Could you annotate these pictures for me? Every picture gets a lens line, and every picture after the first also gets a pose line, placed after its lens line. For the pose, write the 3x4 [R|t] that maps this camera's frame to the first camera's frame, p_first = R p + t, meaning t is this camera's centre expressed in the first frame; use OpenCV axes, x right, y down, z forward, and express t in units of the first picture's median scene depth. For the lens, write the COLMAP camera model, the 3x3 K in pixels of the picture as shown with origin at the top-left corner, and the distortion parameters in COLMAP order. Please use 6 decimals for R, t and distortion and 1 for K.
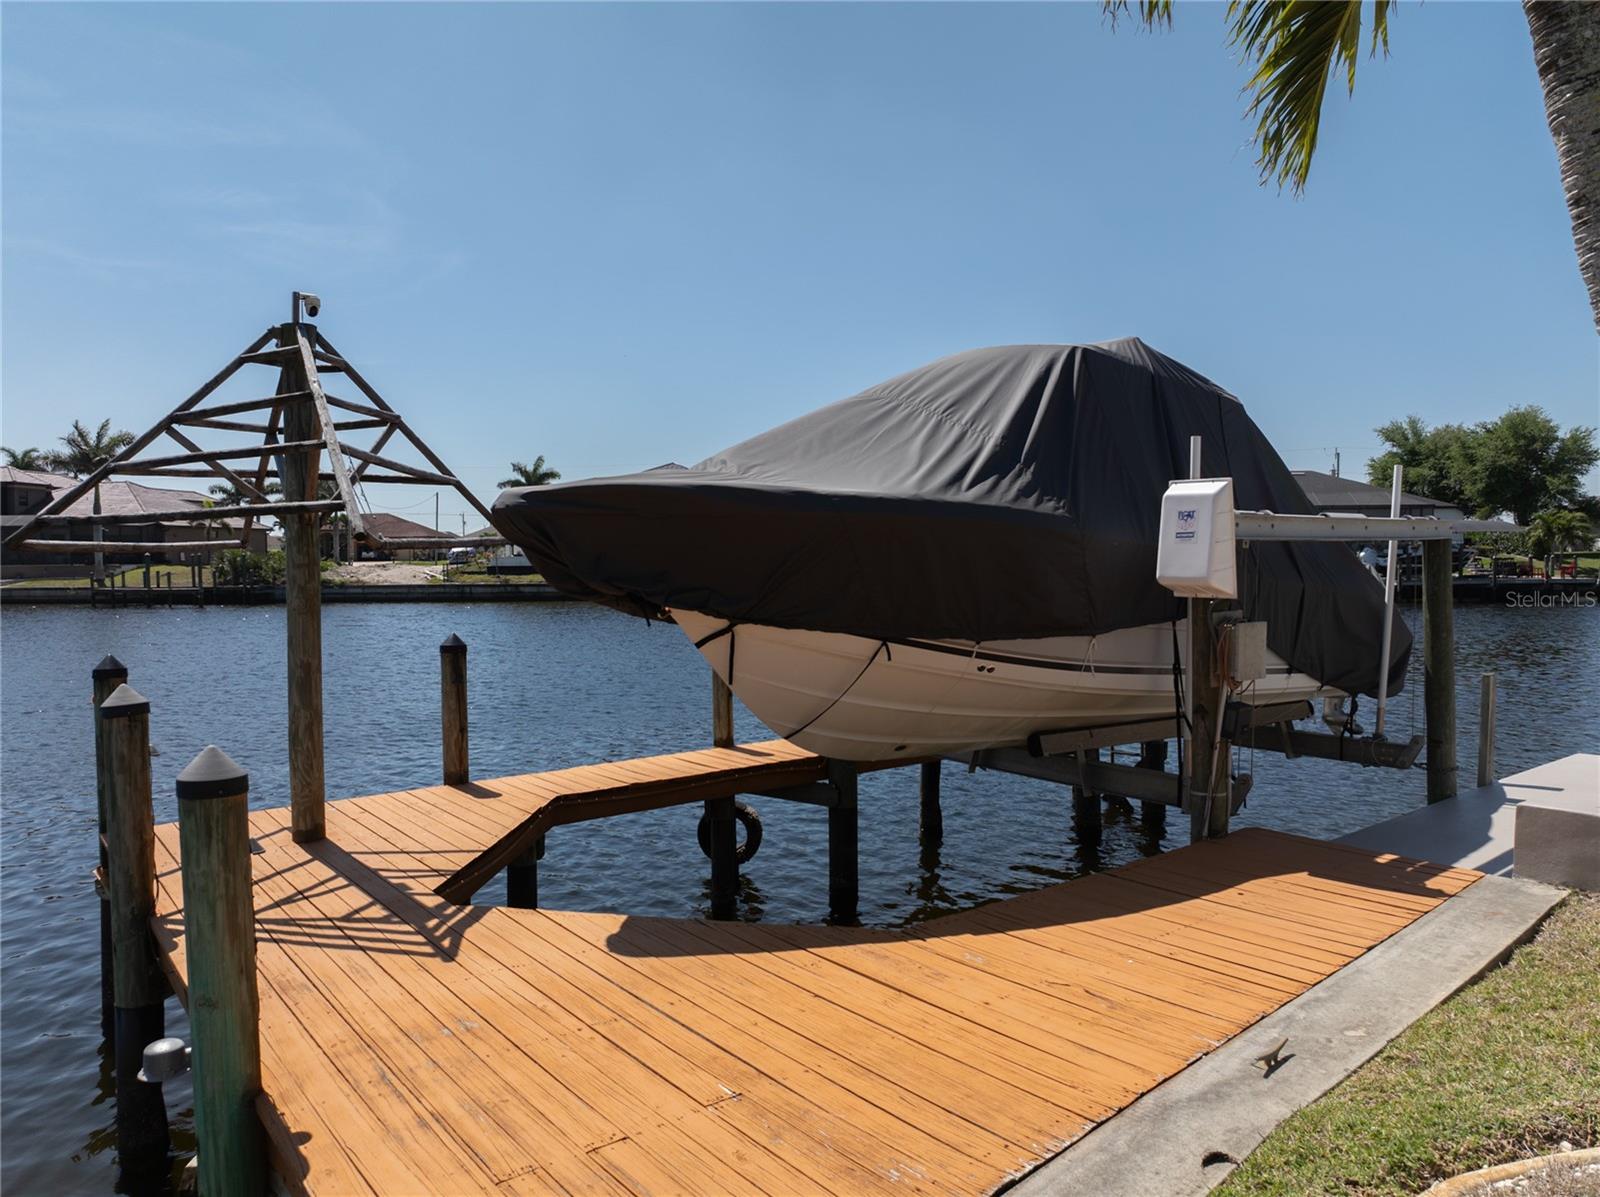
lens RADIAL K [[1124.8, 0, 799.3], [0, 1124.8, 590.6], [0, 0, 1]] dist [-0.045855, 0.014967]
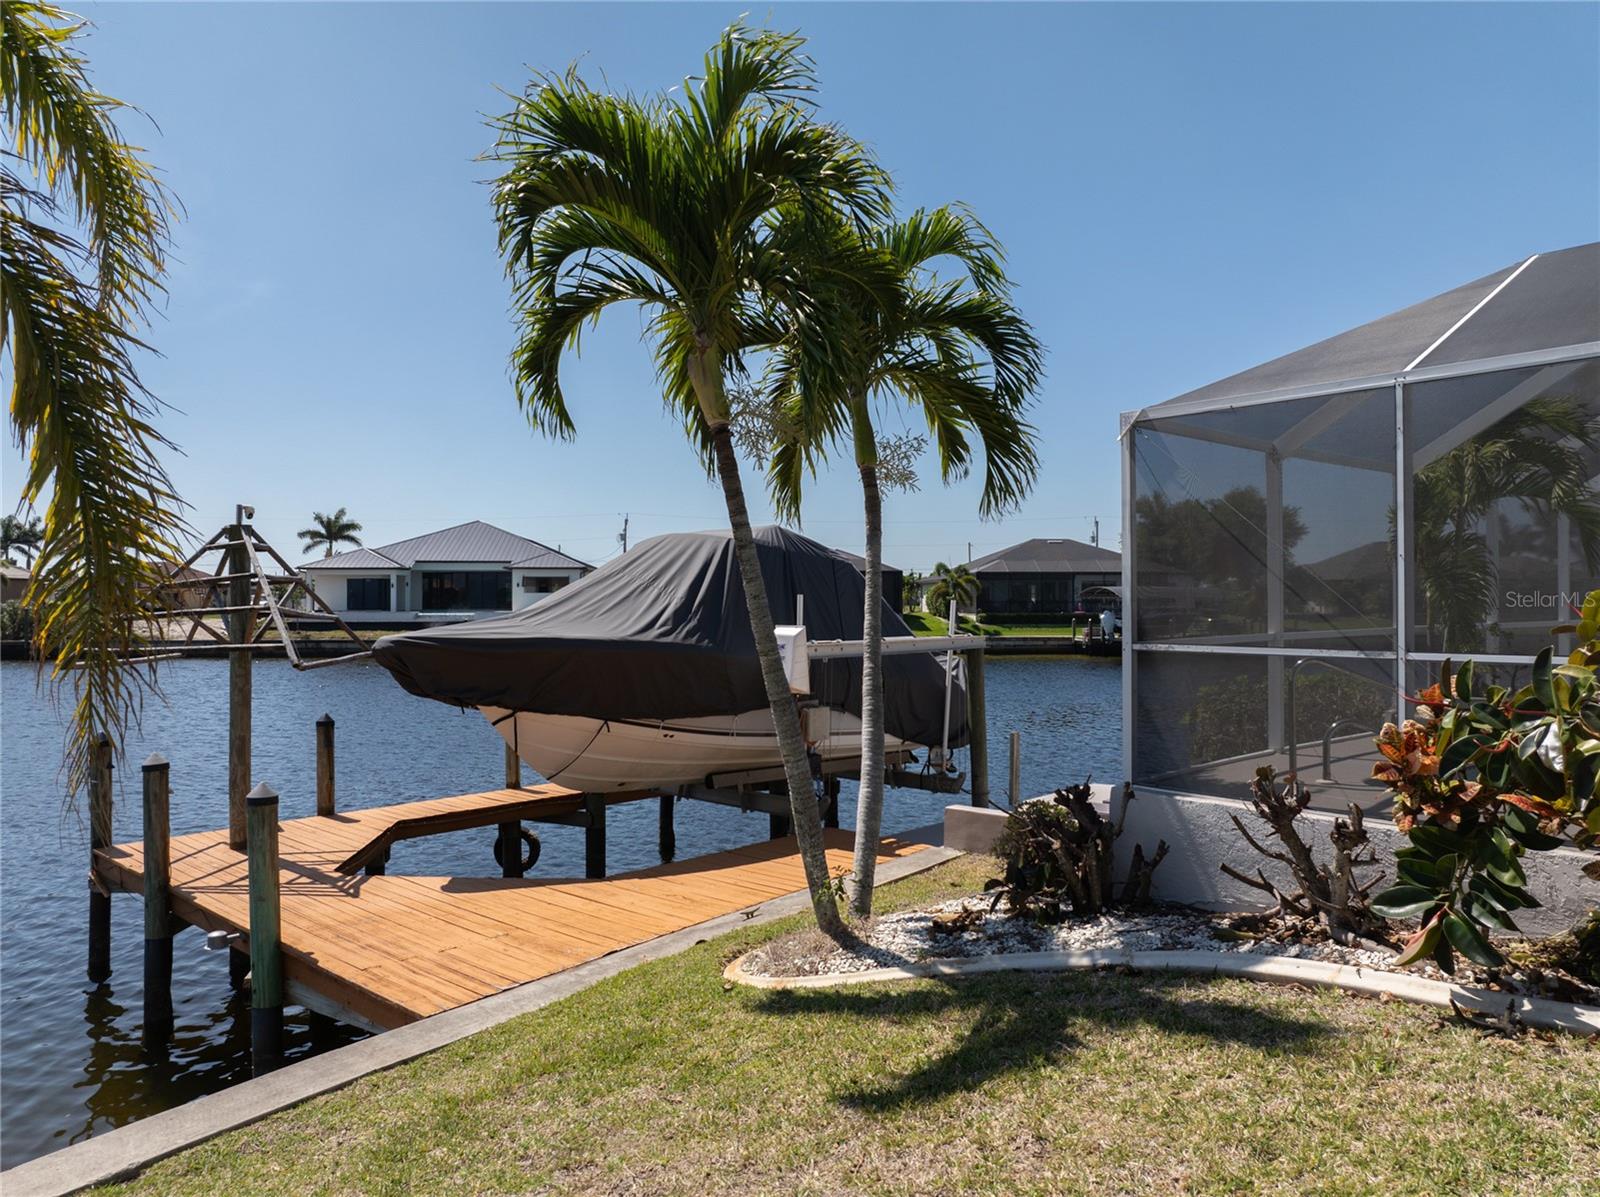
lens RADIAL K [[1124.8, 0, 799.3], [0, 1124.8, 590.6], [0, 0, 1]] dist [-0.045855, 0.014967]
pose [[0.985831, 0.008642, 0.167521, 0.074871], [-0.001295, 0.999035, -0.043913, -0.074153], [-0.167739, 0.043074, 0.984890, -0.702494]]
